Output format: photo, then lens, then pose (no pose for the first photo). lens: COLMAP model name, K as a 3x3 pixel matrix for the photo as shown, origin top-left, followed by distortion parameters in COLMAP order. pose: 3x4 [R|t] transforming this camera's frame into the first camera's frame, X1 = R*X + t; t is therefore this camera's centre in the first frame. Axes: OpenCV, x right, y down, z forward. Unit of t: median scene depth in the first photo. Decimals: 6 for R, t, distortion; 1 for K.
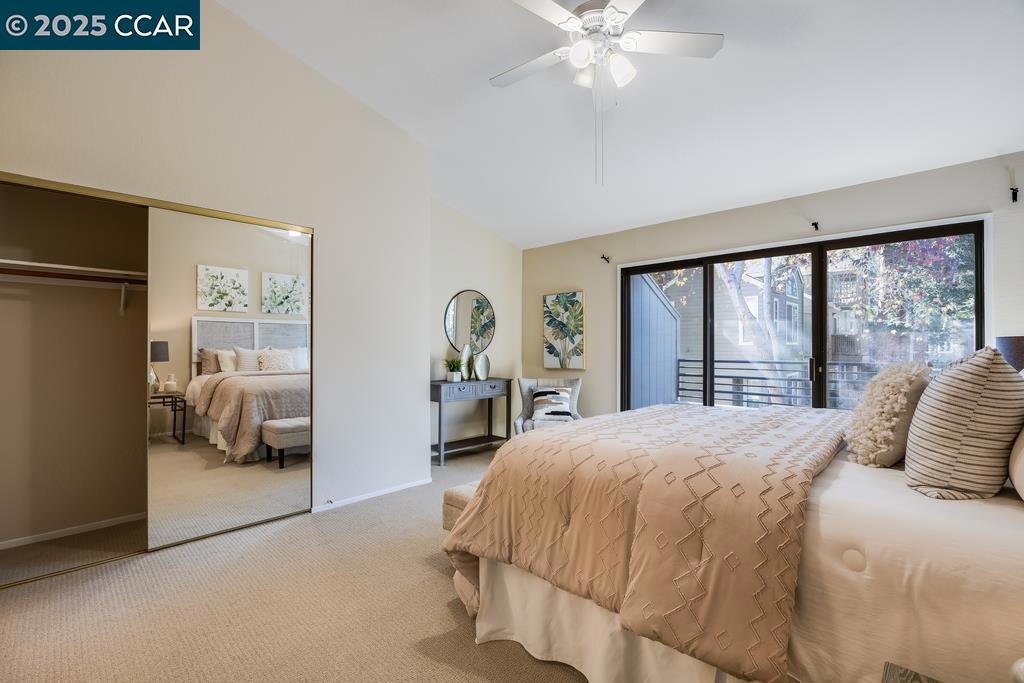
lens RADIAL K [[446.0, 0, 508.2], [0, 446.0, 342.7], [0, 0, 1]] dist [-0.011543, 0.000444]
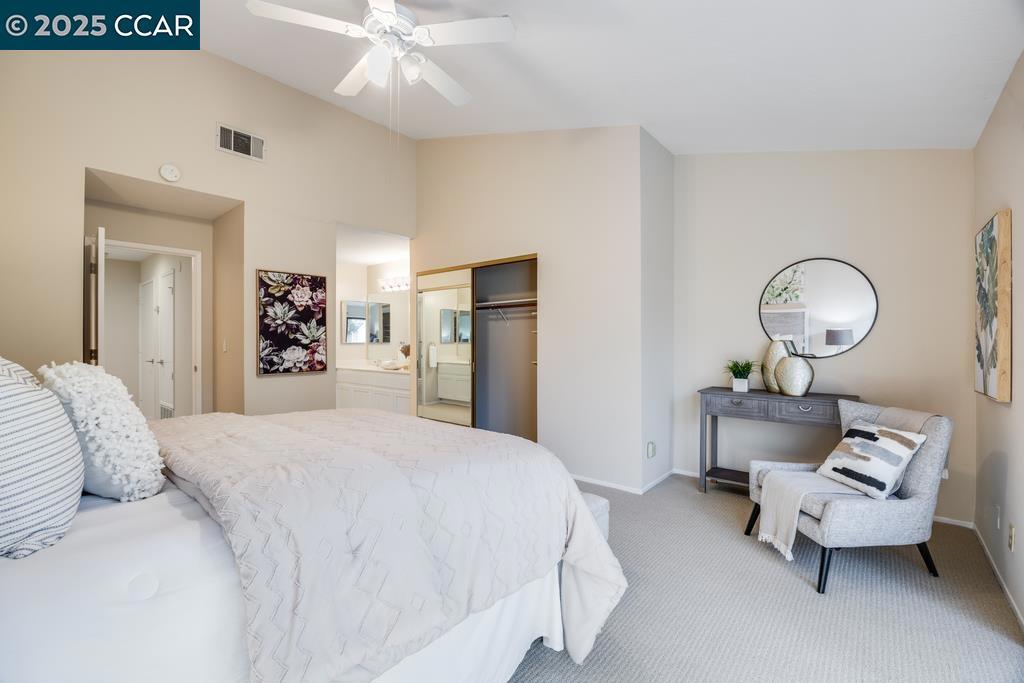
lens RADIAL K [[464.9, 0, 513.7], [0, 464.9, 339.3], [0, 0, 1]] dist [-0.002274, 0.000070]
pose [[0.091806, 0.006944, -0.995753, 0.577422], [-0.000615, 0.999976, 0.006917, -0.000600], [0.995777, -0.000022, 0.091808, 0.537908]]
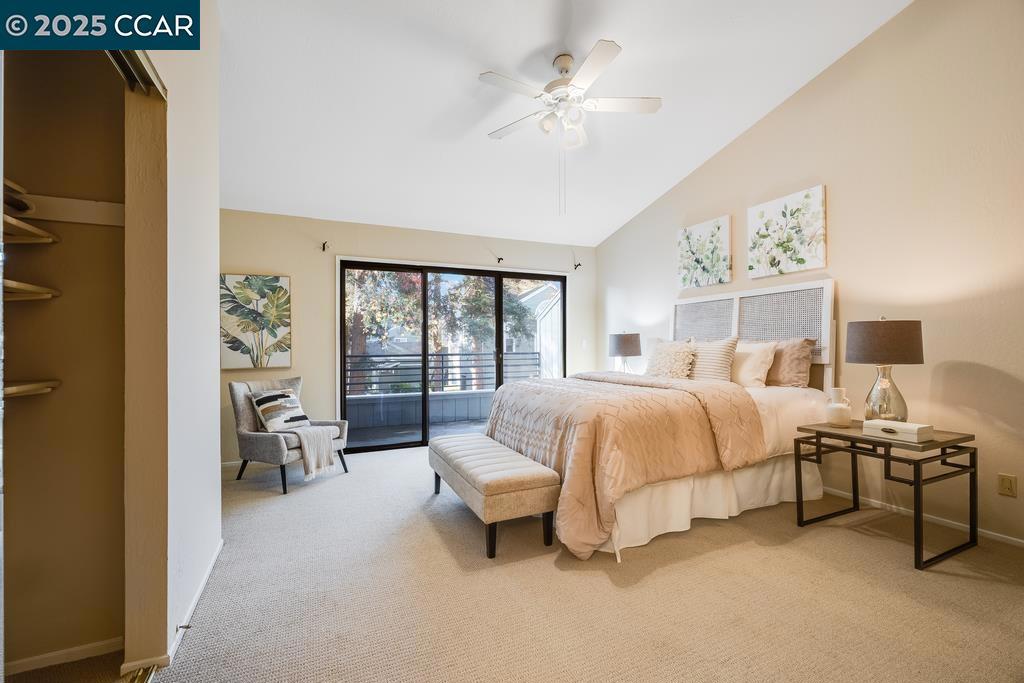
lens RADIAL K [[446.0, 0, 508.2], [0, 446.0, 342.7], [0, 0, 1]] dist [-0.011543, 0.000444]
pose [[0.354475, 0.007497, 0.935035, -0.509064], [0.000465, 0.999966, -0.008194, 0.020238], [-0.935065, 0.003339, 0.354460, 0.312645]]
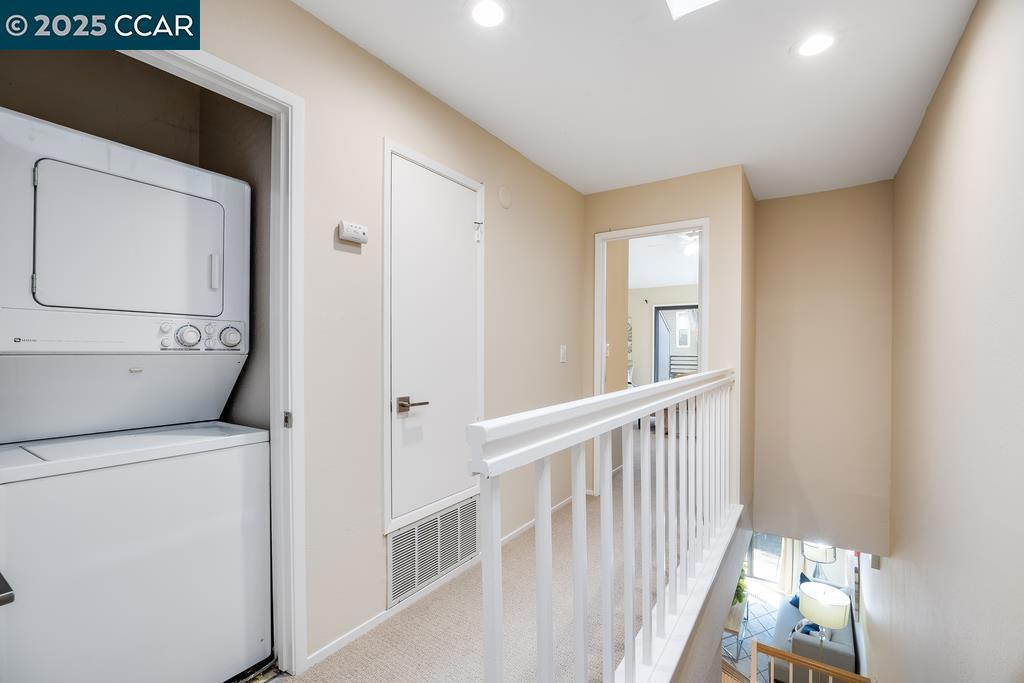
lens RADIAL K [[446.0, 0, 508.2], [0, 446.0, 342.7], [0, 0, 1]] dist [-0.011543, 0.000444]
pose [[0.983701, 0.003191, 0.179785, -0.687213], [-0.002152, 0.999980, -0.005976, -0.001501], [-0.179800, 0.005492, 0.983688, -0.734210]]
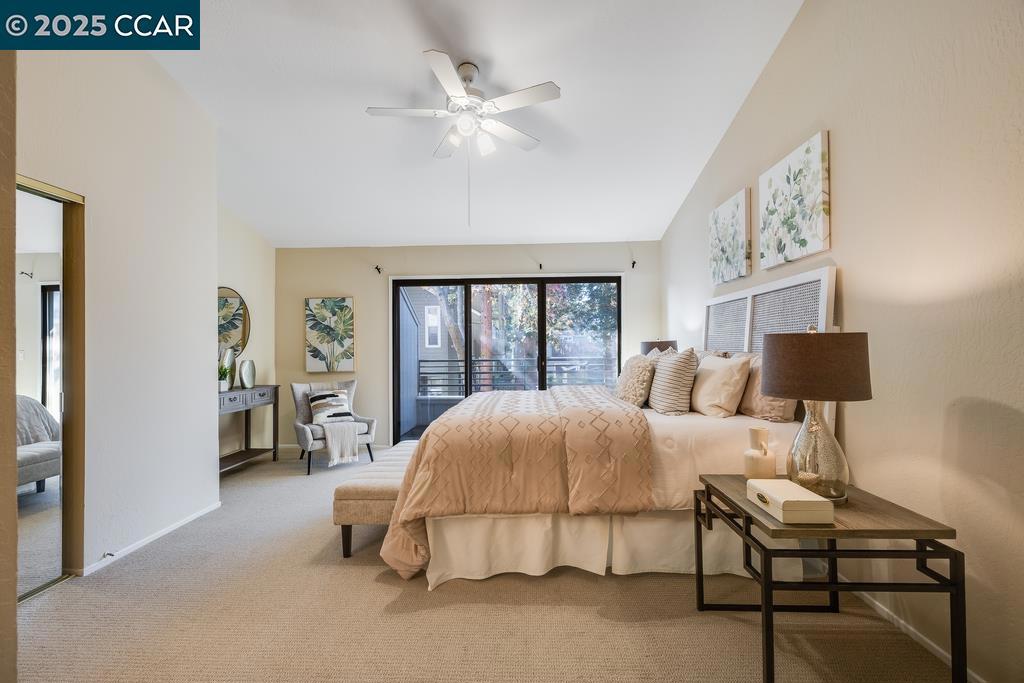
lens RADIAL K [[444.3, 0, 508.1], [0, 444.3, 341.4], [0, 0, 1]] dist [-0.002316, -0.000126]
pose [[0.746842, 0.001796, 0.664999, -0.267587], [0.004863, 0.999955, -0.008162, -0.001209], [-0.664983, 0.009329, 0.746800, -0.025933]]
